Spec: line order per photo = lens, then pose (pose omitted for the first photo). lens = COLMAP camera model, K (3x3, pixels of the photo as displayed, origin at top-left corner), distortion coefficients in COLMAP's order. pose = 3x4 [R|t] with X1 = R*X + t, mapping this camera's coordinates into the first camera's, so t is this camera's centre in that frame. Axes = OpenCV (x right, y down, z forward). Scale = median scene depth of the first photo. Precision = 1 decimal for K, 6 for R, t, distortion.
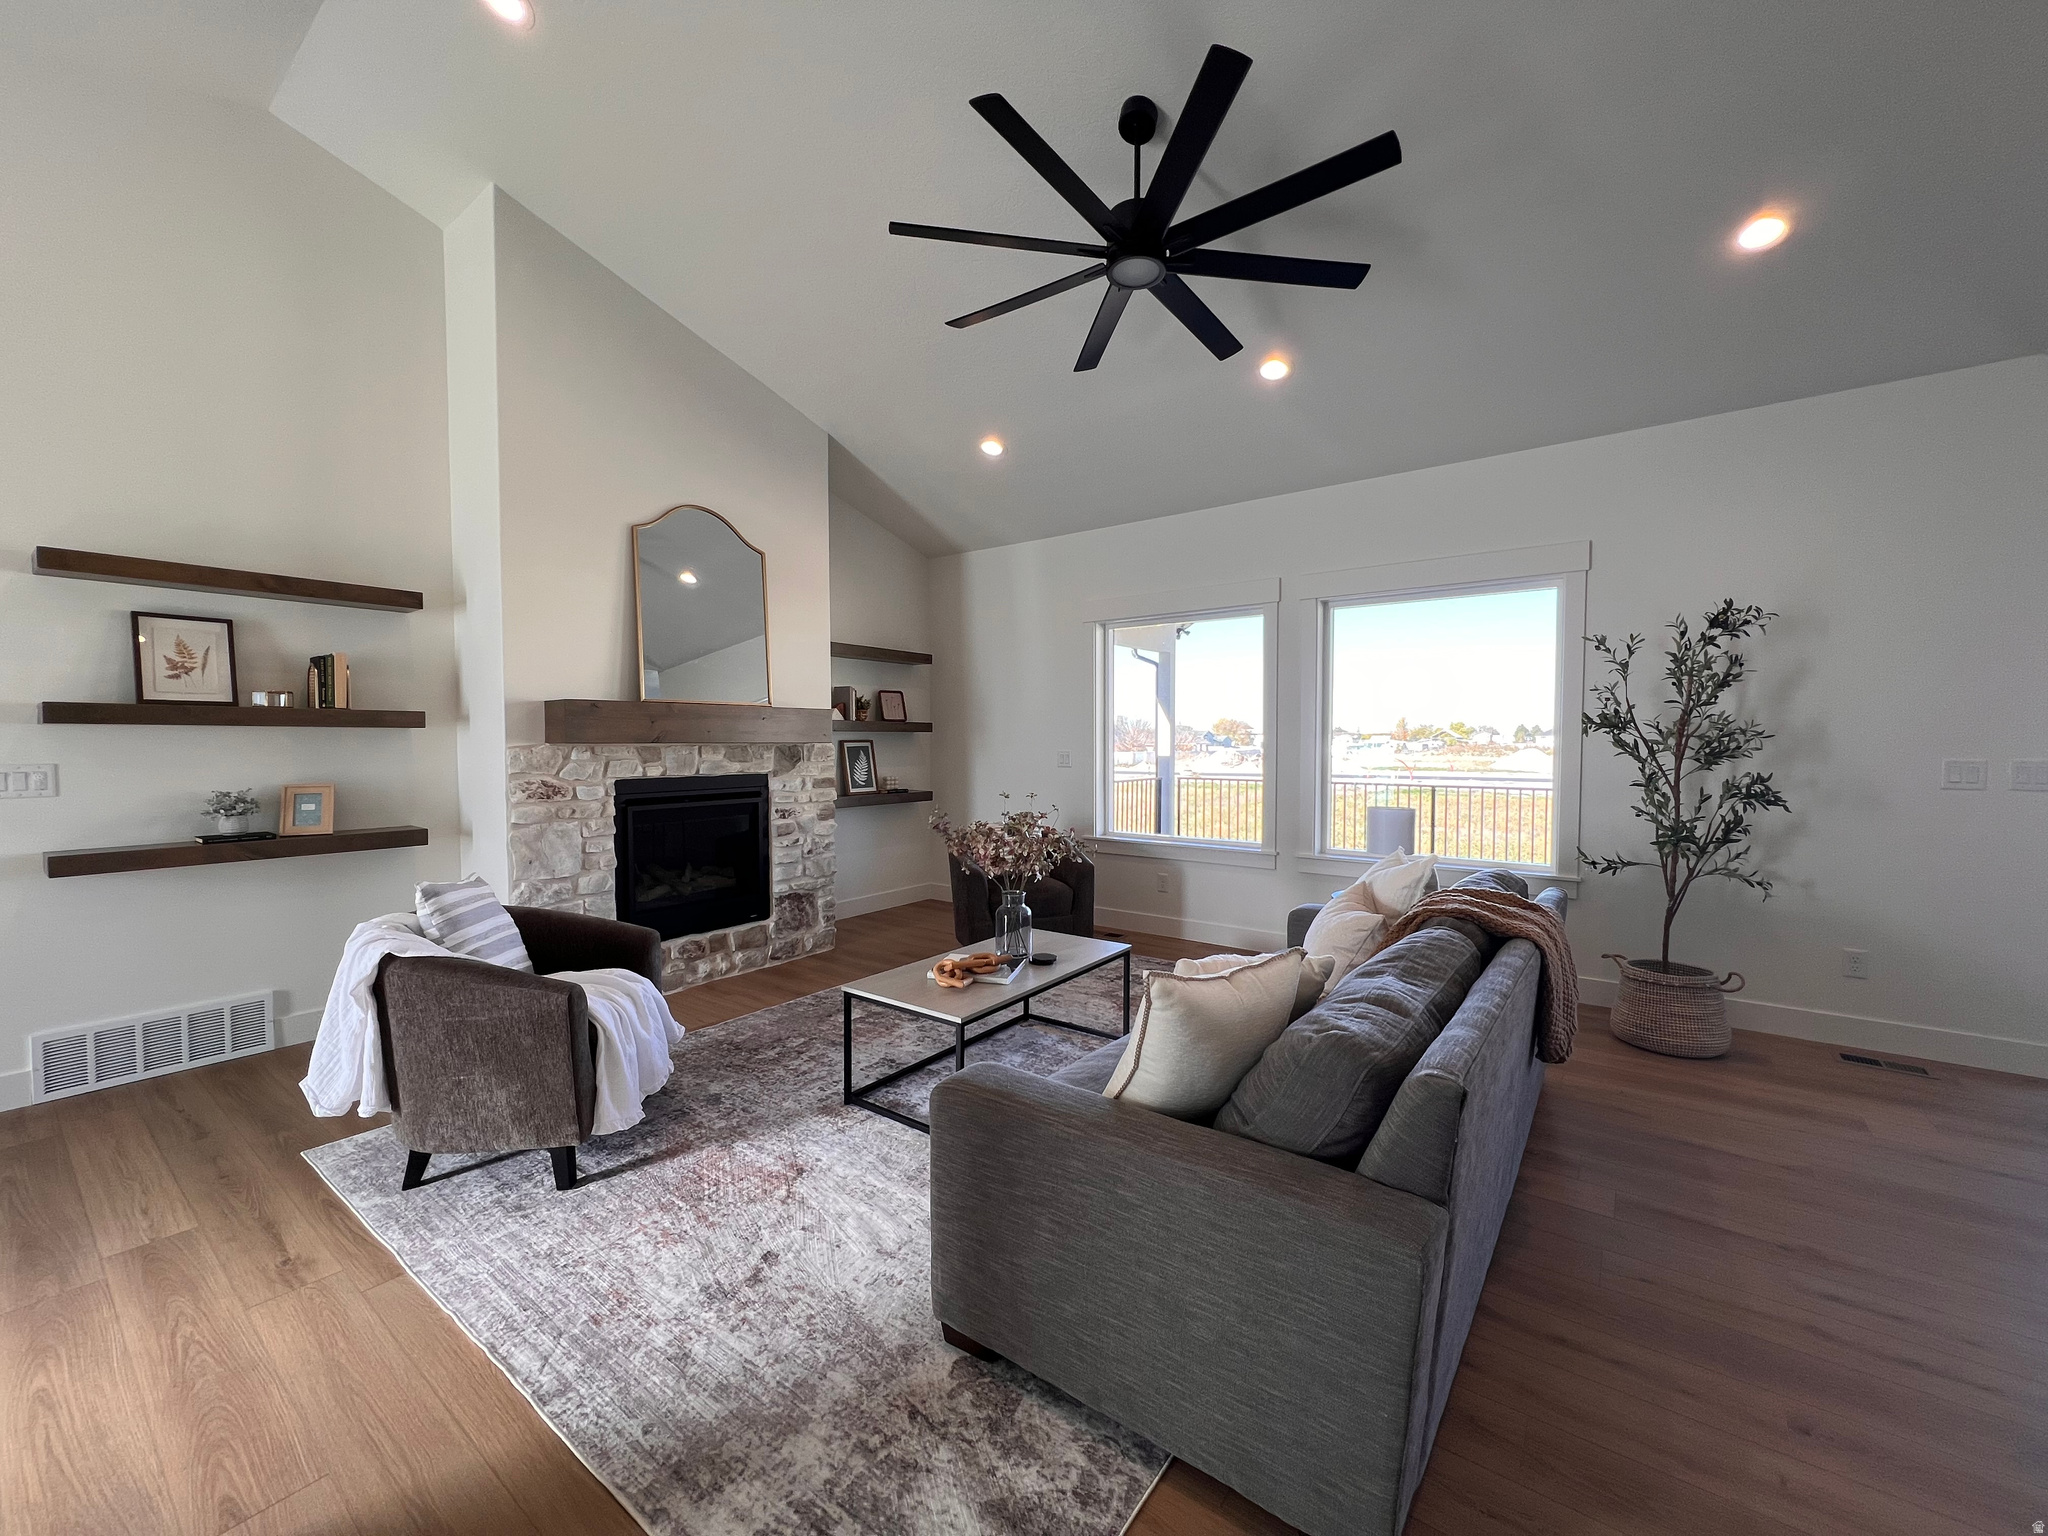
lens RADIAL K [[816.8, 0, 1025.6], [0, 816.8, 771.1], [0, 0, 1]] dist [-0.002402, 0.000013]
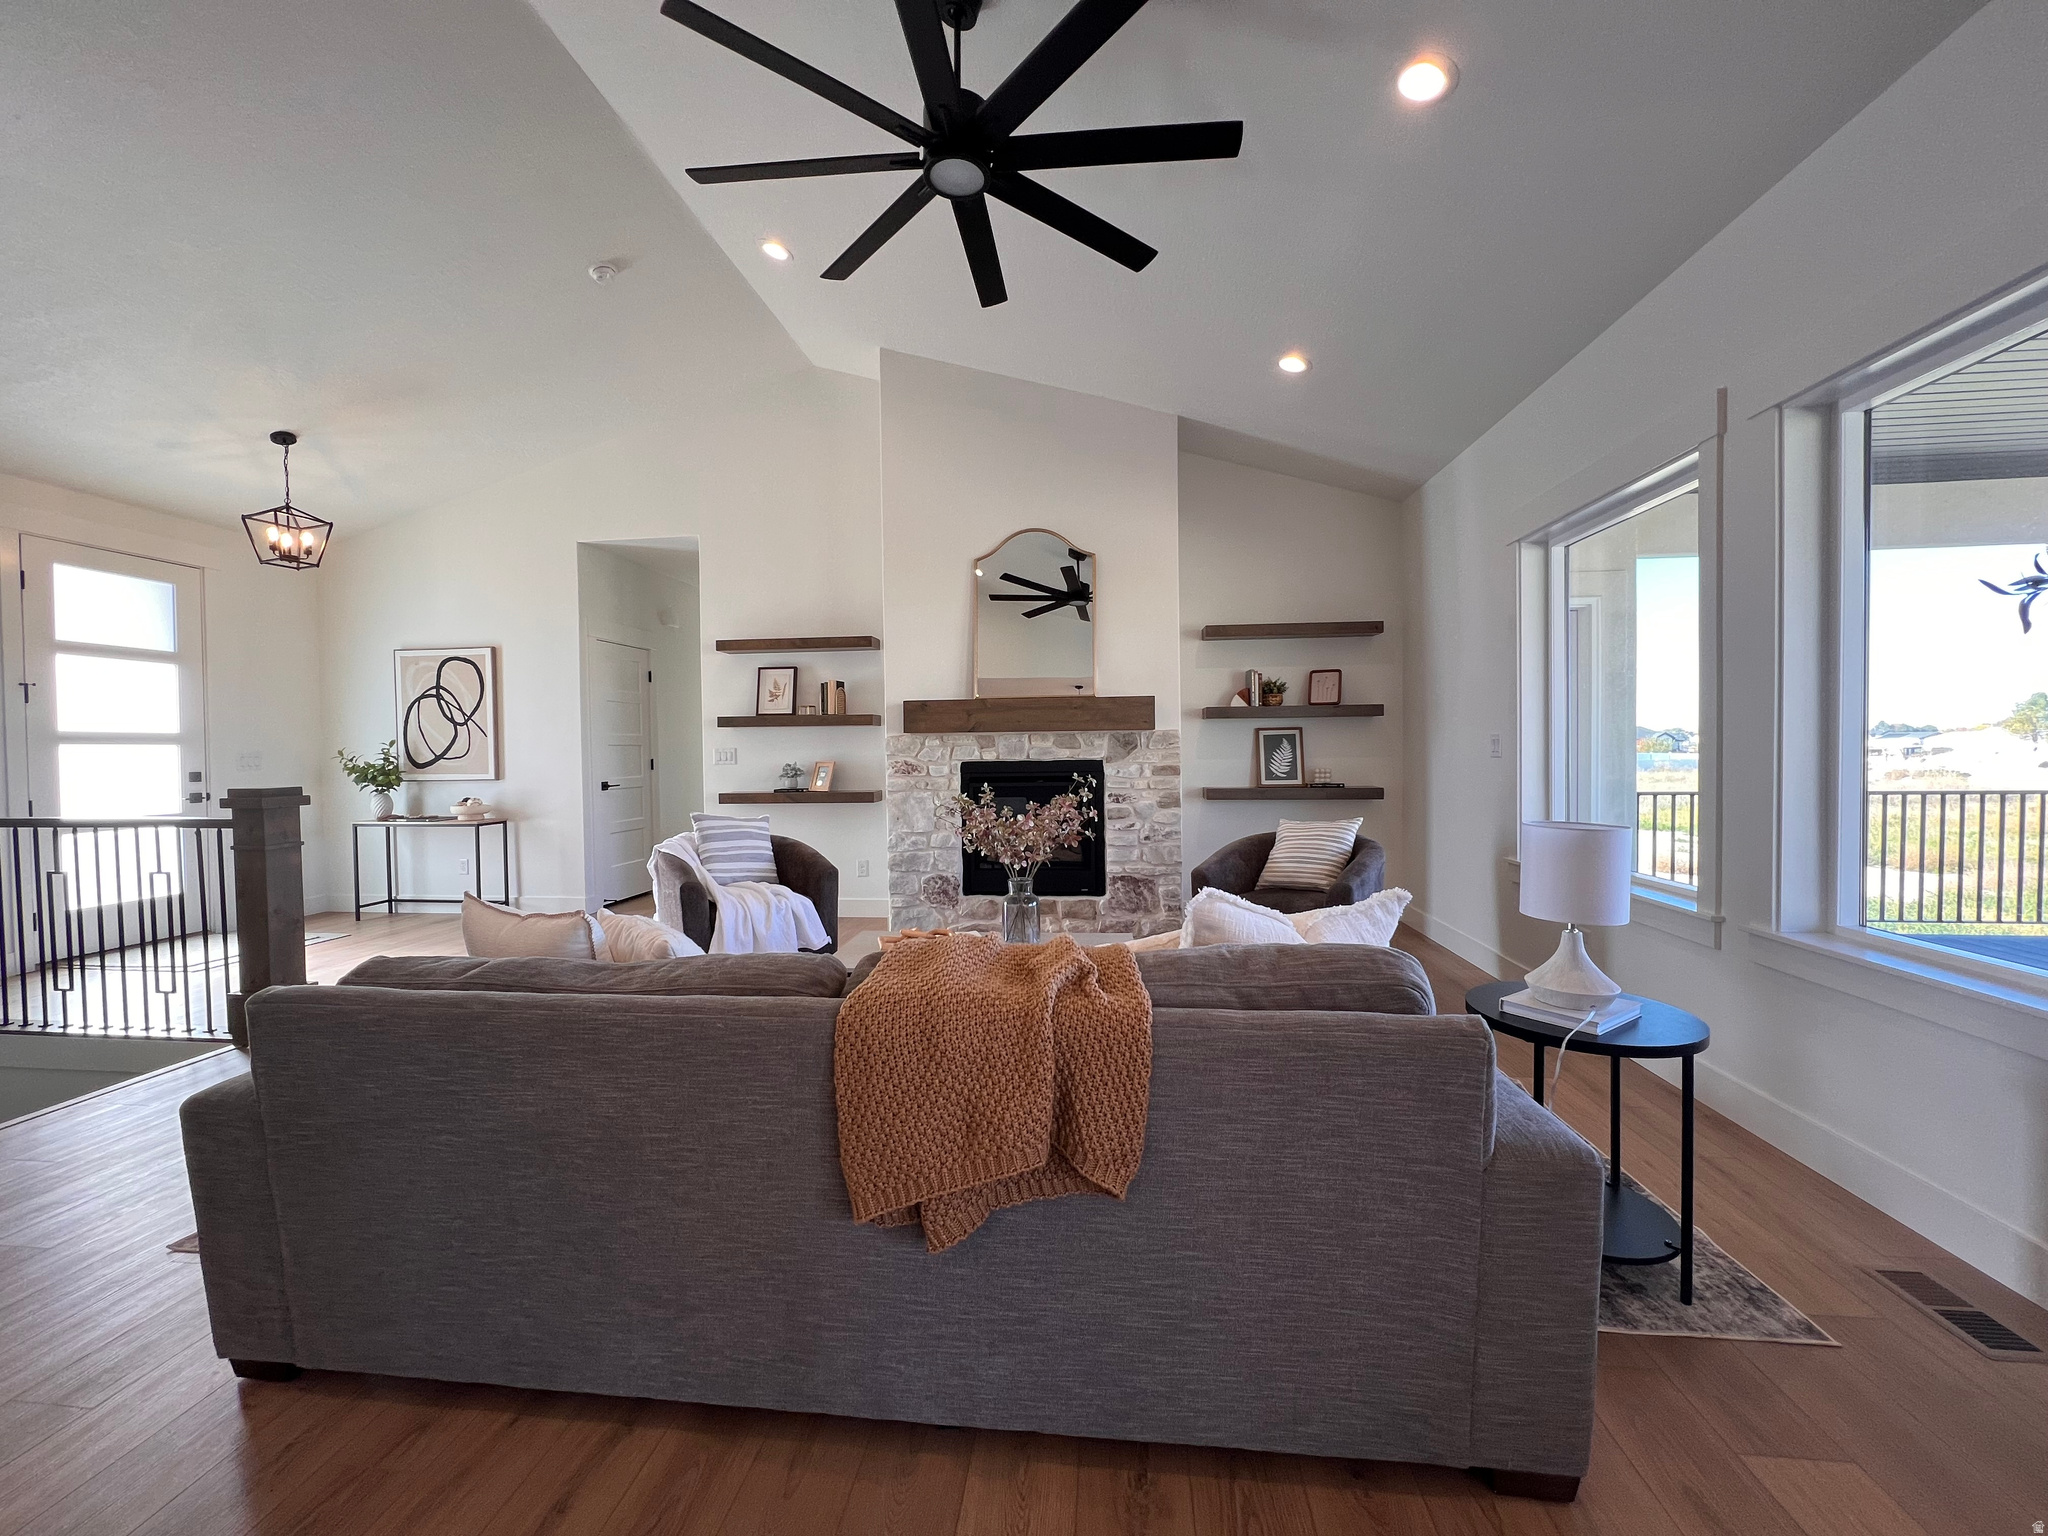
lens RADIAL K [[816.8, 0, 1024.2], [0, 816.8, 775.4], [0, 0, 1]] dist [-0.002402, 0.000013]
pose [[0.506226, 0.021406, -0.862135, 0.557393], [-0.019656, 0.999719, 0.013281, 0.011412], [0.862177, 0.010223, 0.506505, 0.372842]]
